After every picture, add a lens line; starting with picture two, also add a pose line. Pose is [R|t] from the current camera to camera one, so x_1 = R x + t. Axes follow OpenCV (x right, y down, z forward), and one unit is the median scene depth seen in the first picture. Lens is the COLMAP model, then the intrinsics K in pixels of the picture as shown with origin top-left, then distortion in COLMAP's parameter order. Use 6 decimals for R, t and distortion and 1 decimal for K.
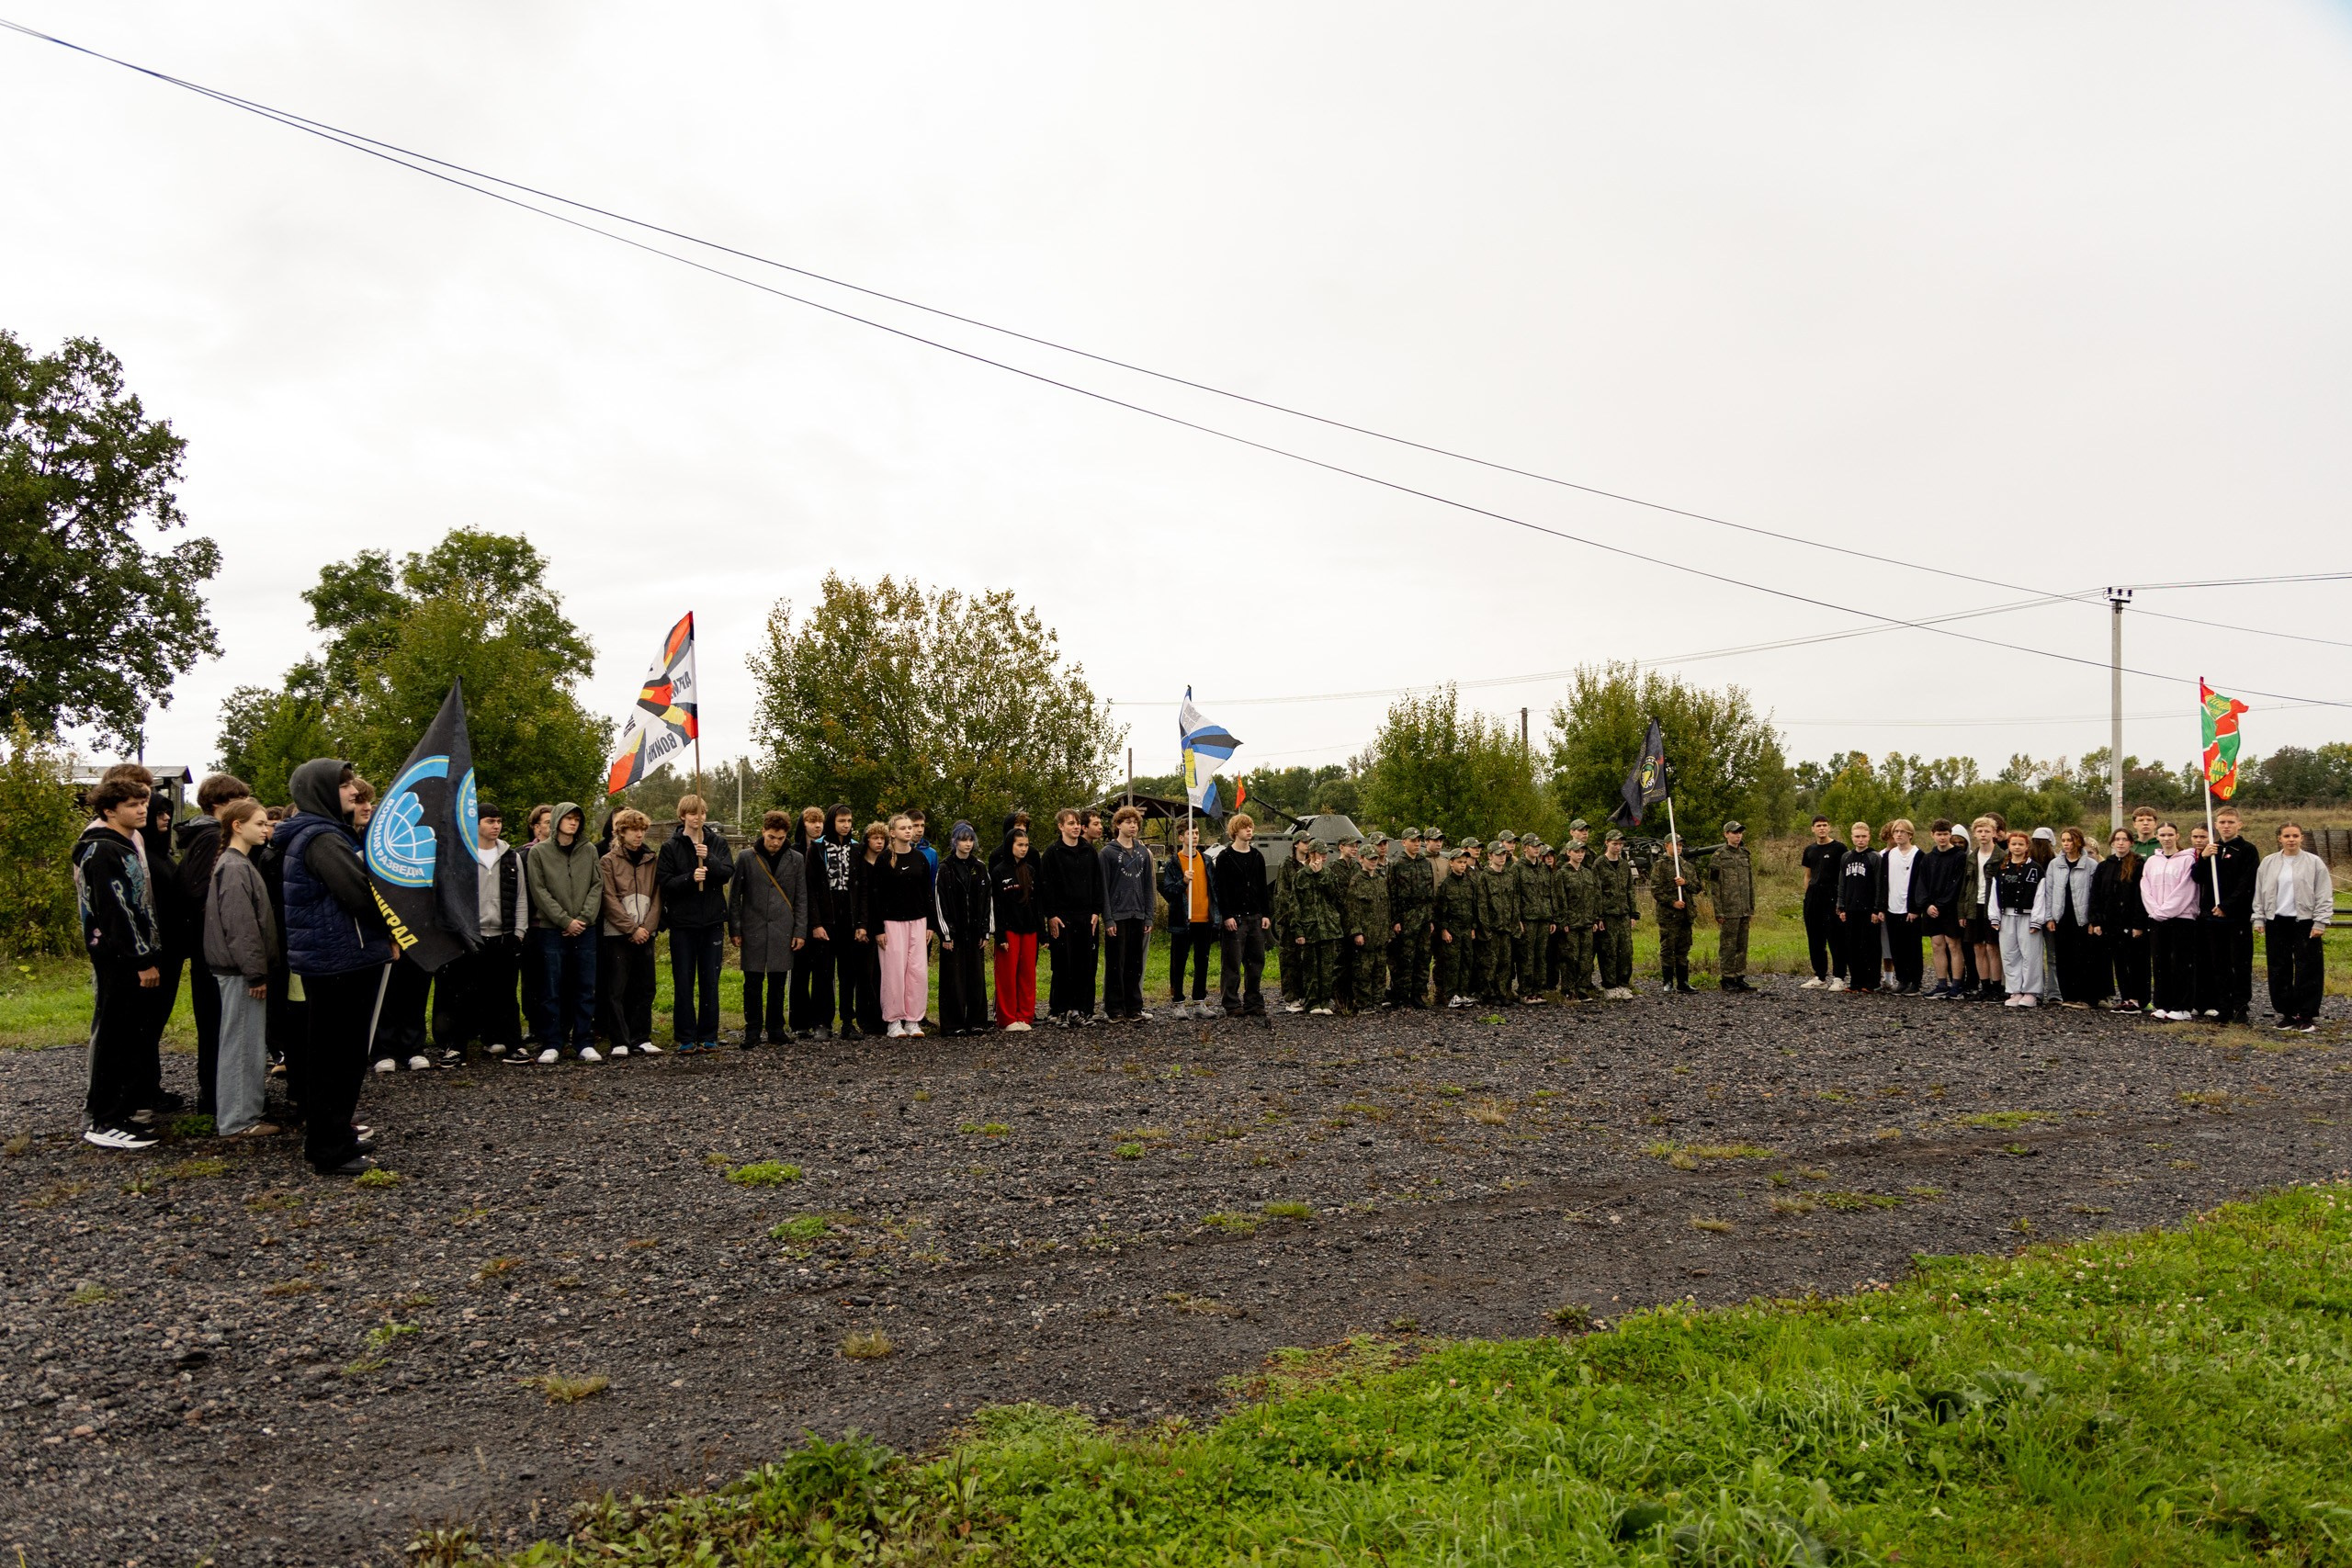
lens RADIAL K [[1582.1, 0, 1197.5], [0, 1582.1, 781.6], [0, 0, 1]] dist [0.019615, 0.002567]
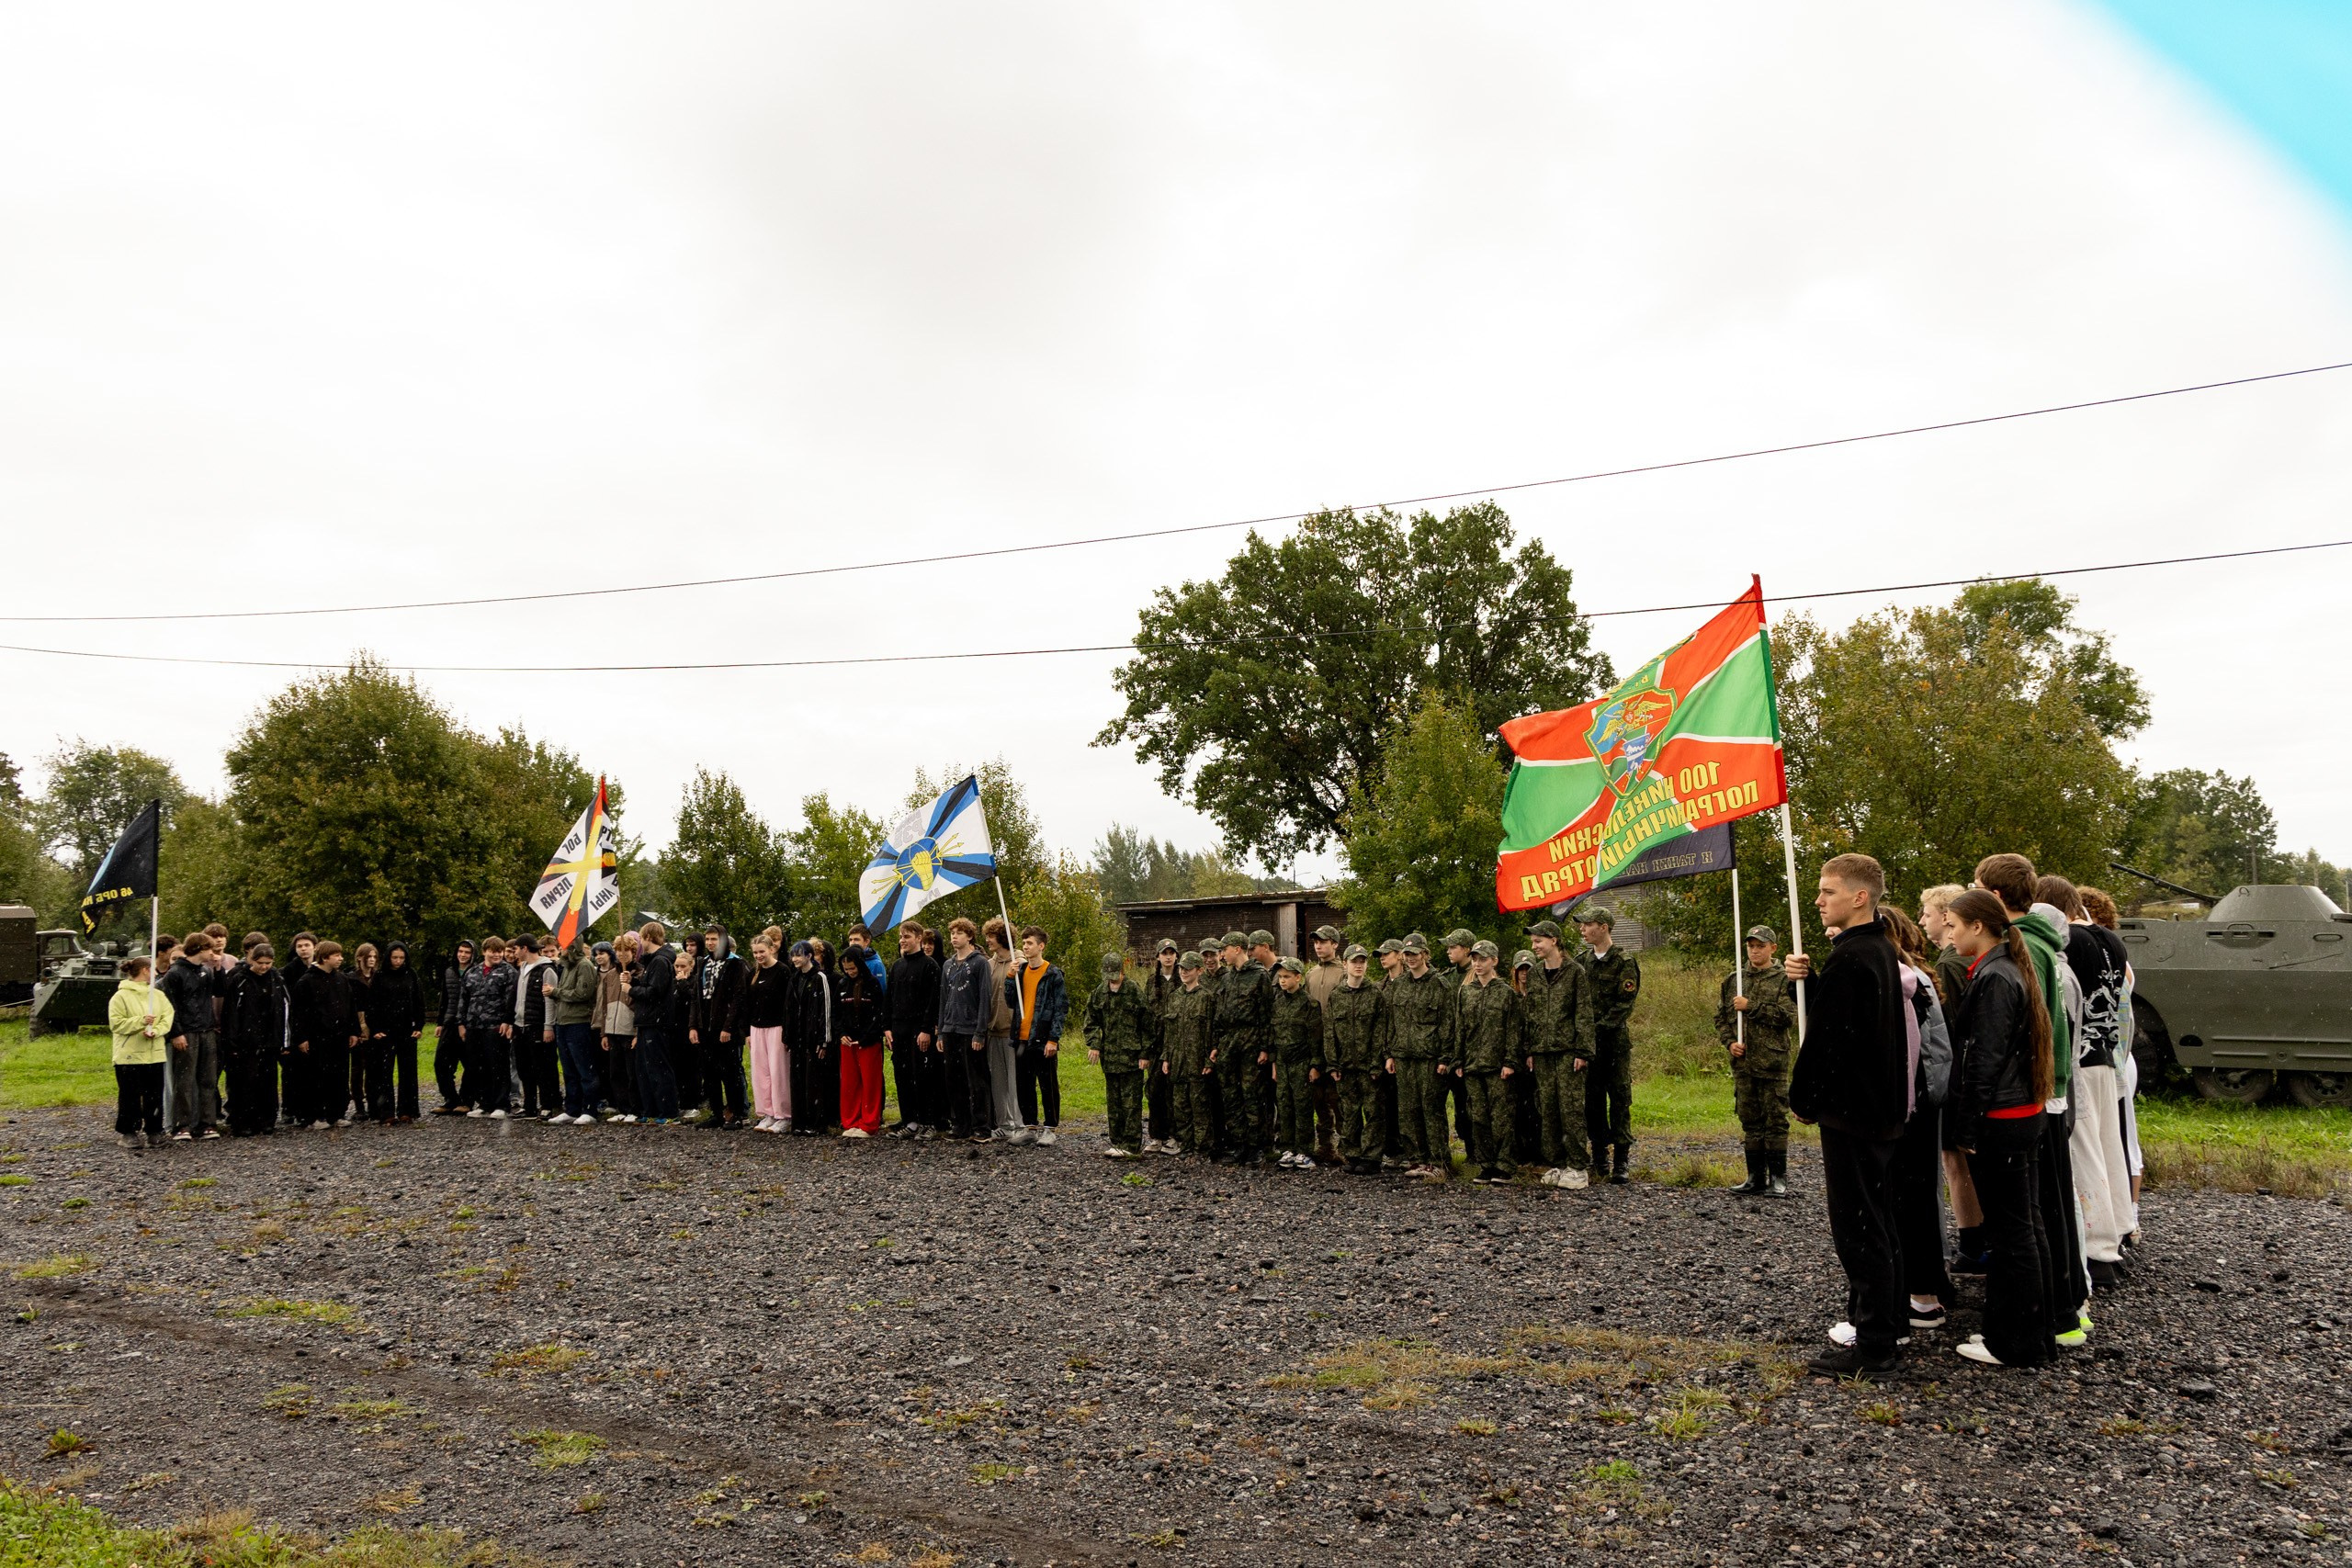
lens RADIAL K [[1773.8, 0, 1161.9], [0, 1773.8, 783.8], [0, 0, 1]] dist [-0.002230, -0.000607]
pose [[0.475651, -0.086124, -0.875408, 0.846997], [0.049889, 0.996235, -0.070904, 0.015840], [0.878218, -0.009947, 0.478156, 0.515452]]
